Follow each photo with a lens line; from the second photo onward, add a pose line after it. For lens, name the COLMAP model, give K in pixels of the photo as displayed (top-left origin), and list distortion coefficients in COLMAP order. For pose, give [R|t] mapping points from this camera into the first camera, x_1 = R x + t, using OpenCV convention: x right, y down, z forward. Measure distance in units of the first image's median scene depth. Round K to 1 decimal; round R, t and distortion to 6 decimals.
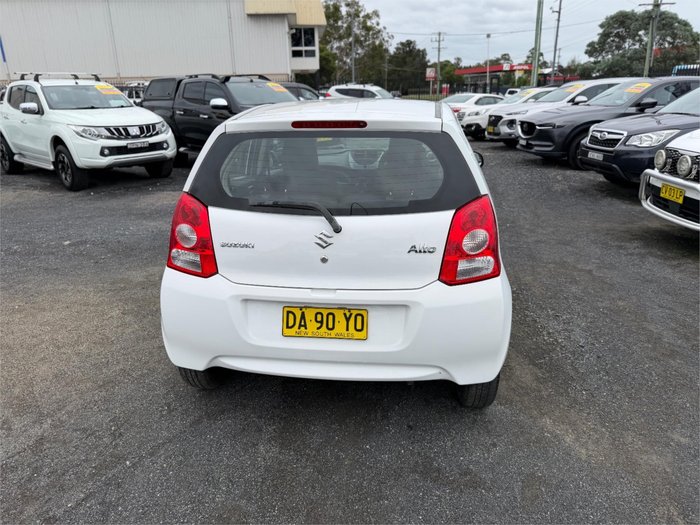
lens RADIAL K [[494.9, 0, 350.0], [0, 494.9, 262.5], [0, 0, 1]] dist [0.028396, -0.032097]
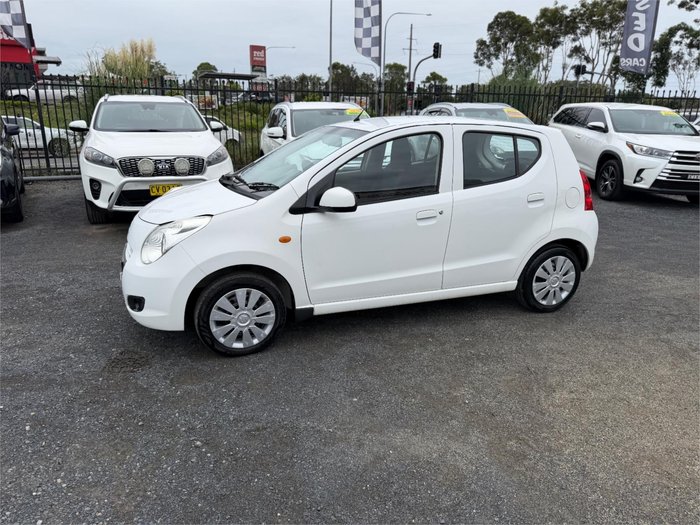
lens RADIAL K [[495.3, 0, 344.4], [0, 495.3, 267.2], [0, 0, 1]] dist [0.009088, -0.013683]
pose [[-0.443216, -0.261421, 0.857449, -0.382955], [0.283285, 0.866665, 0.410661, -0.196421], [-0.850476, 0.424913, -0.310063, 0.595132]]
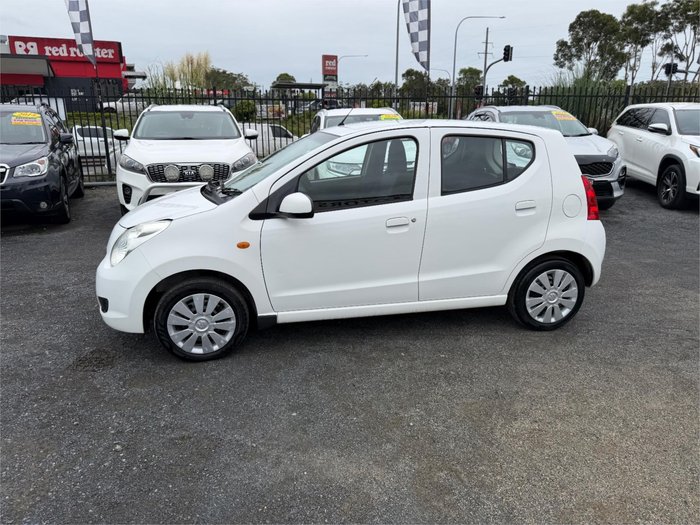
lens RADIAL K [[495.6, 0, 343.6], [0, 495.6, 260.8], [0, 0, 1]] dist [0.001720, -0.005703]
pose [[-0.307659, -0.249750, 0.918134, -0.400631], [0.315494, 0.883573, 0.346068, -0.170457], [-0.897669, 0.396137, -0.193045, 0.523937]]
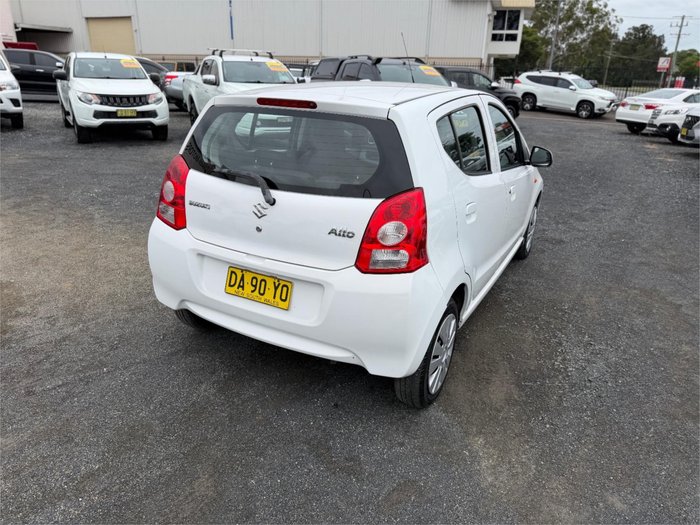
lens RADIAL K [[498.7, 0, 352.4], [0, 498.7, 264.3], [0, 0, 1]] dist [0.015967, -0.019180]
pose [[0.926844, 0.172285, -0.333582, 0.119224], [-0.162232, 0.985047, 0.057992, -0.005907], [0.338585, 0.000368, 0.940936, 0.011180]]
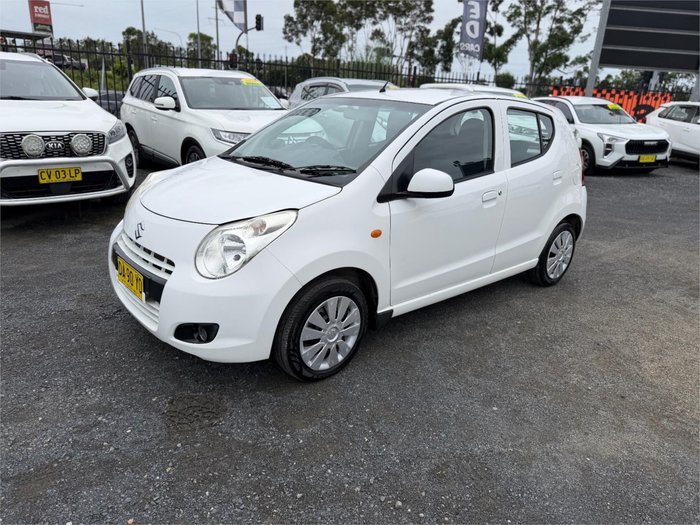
lens RADIAL K [[495.3, 0, 344.4], [0, 495.3, 267.2], [0, 0, 1]] dist [0.009088, -0.013683]
pose [[-0.735535, -0.244949, 0.631656, -0.238750], [0.182857, 0.825971, 0.533231, -0.223682], [-0.652344, 0.507713, -0.562739, 0.698238]]
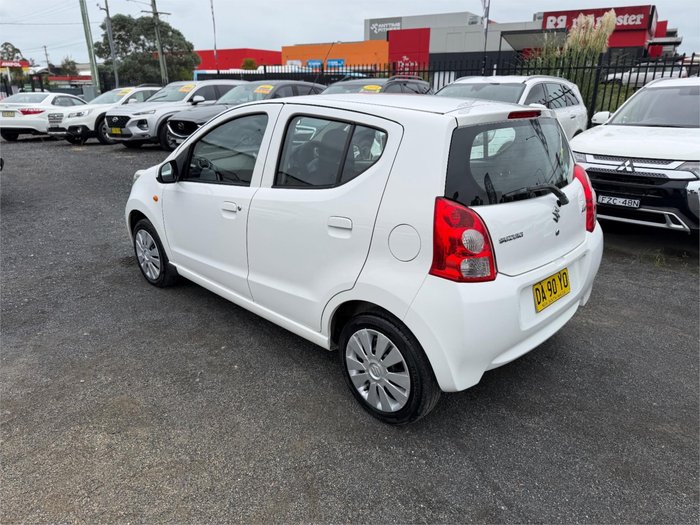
lens RADIAL K [[494.9, 0, 343.9], [0, 494.9, 264.4], [0, 0, 1]] dist [0.015531, -0.021156]
pose [[0.625415, -0.244561, 0.740976, -0.284602], [0.242805, 0.963465, 0.113056, -0.042515], [-0.741553, 0.109206, 0.661946, 0.143181]]
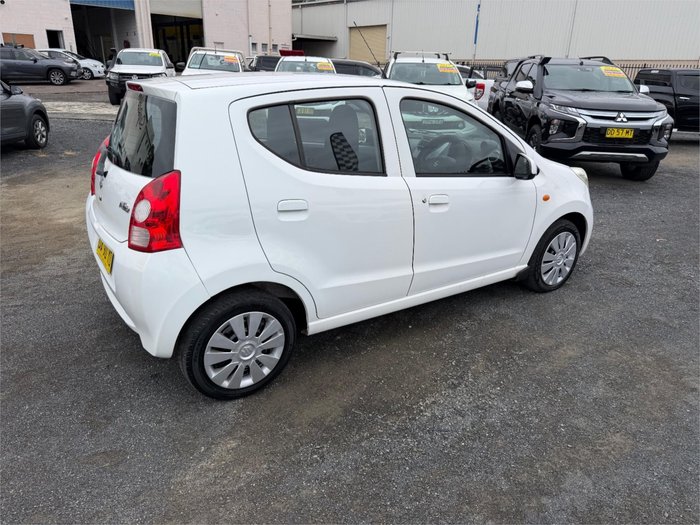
lens RADIAL K [[504.8, 0, 361.5], [0, 504.8, 266.1], [0, 0, 1]] dist [0.004066, -0.001725]
pose [[0.651283, 0.307180, -0.693881, 0.296645], [-0.286509, 0.946264, 0.149990, -0.050610], [0.702668, 0.101117, 0.704296, 0.137313]]
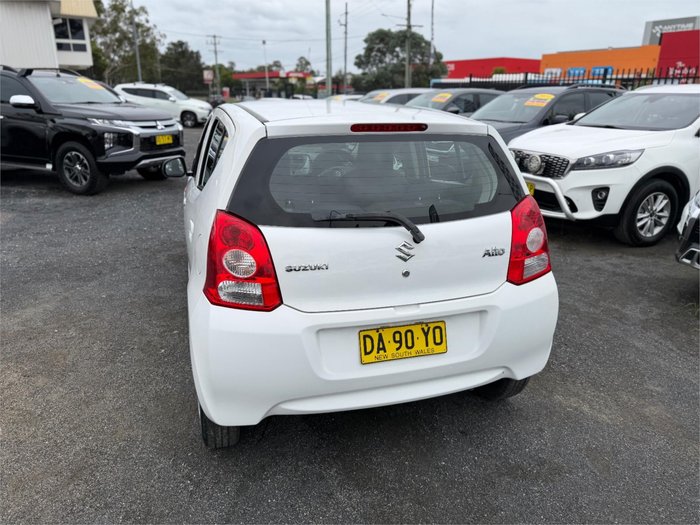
lens RADIAL K [[496.0, 0, 345.0], [0, 496.0, 258.1], [0, 0, 1]] dist [0.020573, -0.028886]
pose [[0.914990, -0.098119, 0.391364, -0.120002], [0.104110, 0.994548, 0.005939, -0.012028], [-0.389813, 0.035311, 0.920217, 0.045208]]
